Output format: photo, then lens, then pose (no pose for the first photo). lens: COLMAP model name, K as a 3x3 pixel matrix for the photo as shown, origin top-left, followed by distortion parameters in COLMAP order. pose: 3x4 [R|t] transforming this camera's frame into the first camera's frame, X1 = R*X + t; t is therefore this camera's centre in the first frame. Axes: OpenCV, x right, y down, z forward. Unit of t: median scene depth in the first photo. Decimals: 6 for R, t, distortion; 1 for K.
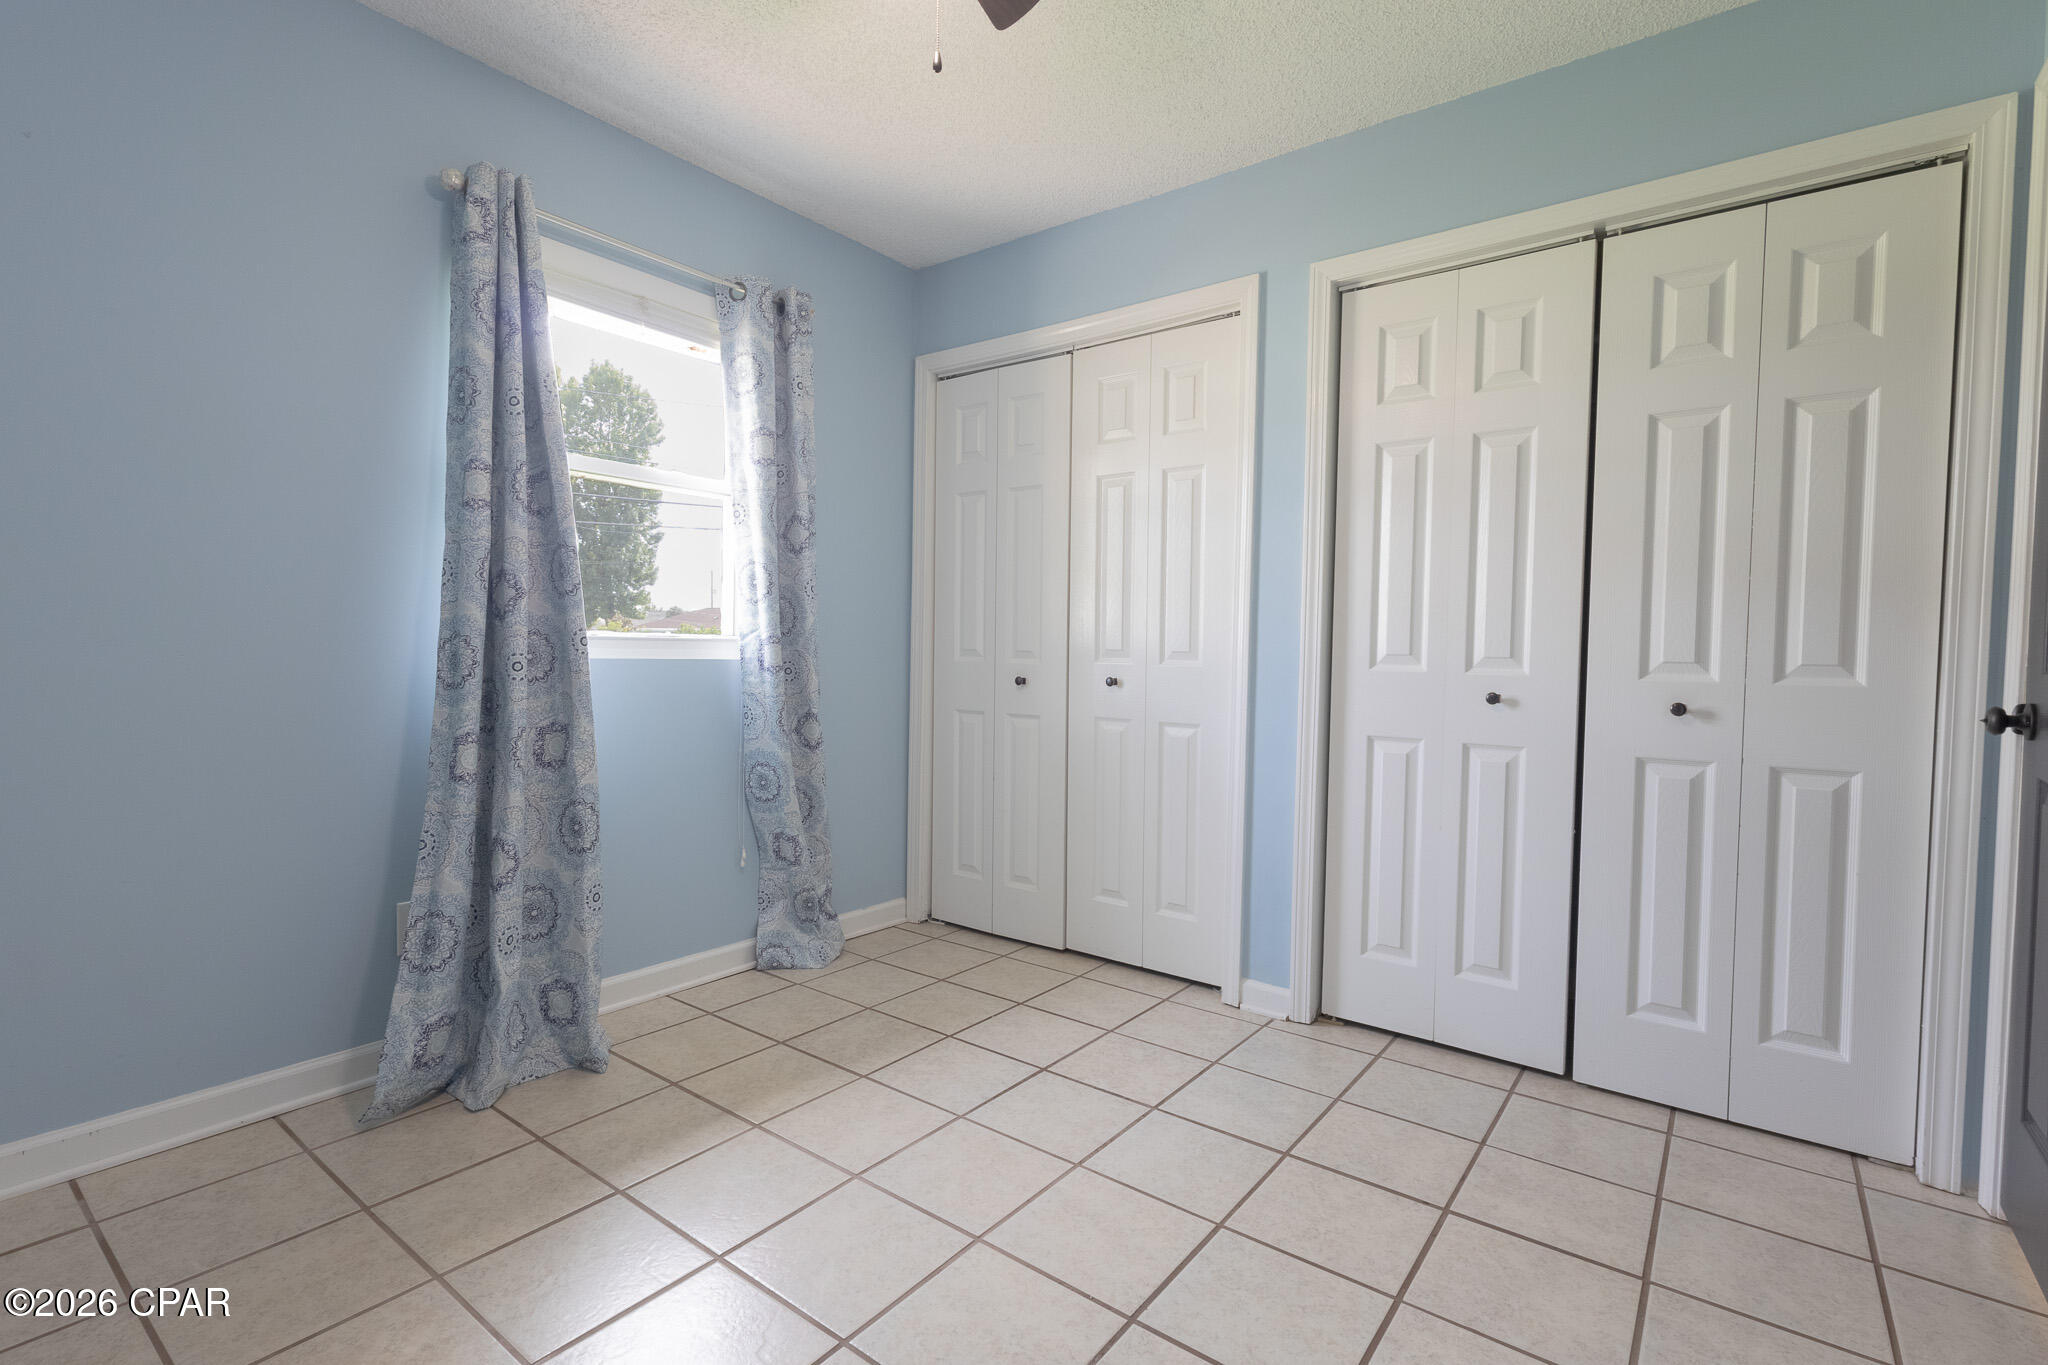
lens RADIAL K [[942.4, 0, 1024.0], [0, 942.4, 682.5], [0, 0, 1]] dist [-0.003902, 0.006059]
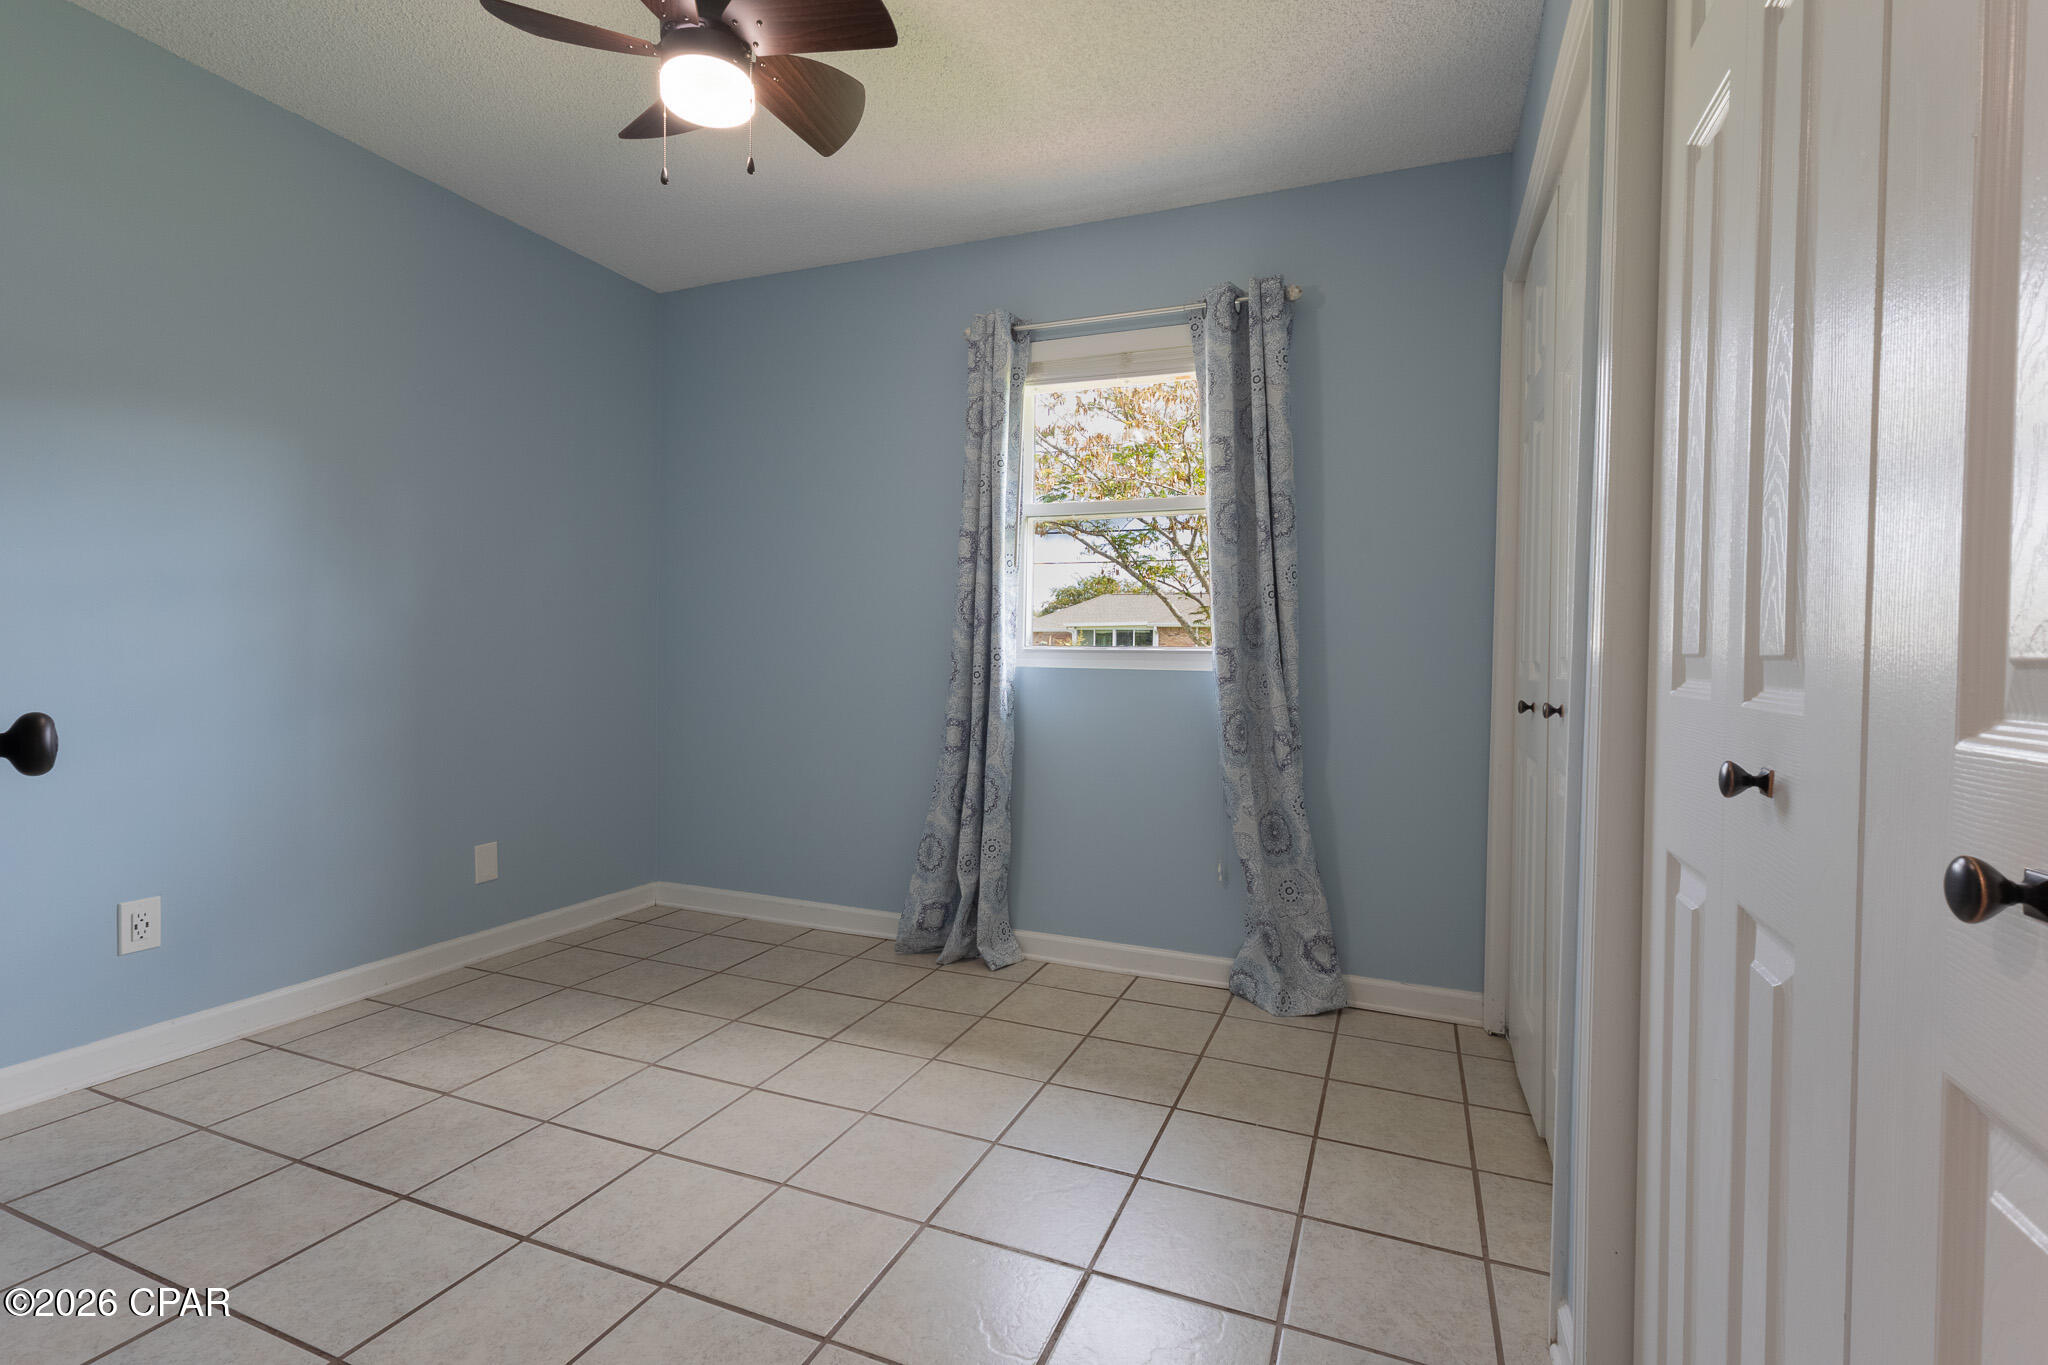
lens RADIAL K [[942.4, 0, 1024.0], [0, 942.4, 682.5], [0, 0, 1]] dist [-0.003902, 0.006059]
pose [[0.257755, 0.014270, -0.966105, 0.631434], [-0.044142, 0.999021, 0.002979, -0.006832], [0.965201, 0.041878, 0.258133, 0.564452]]
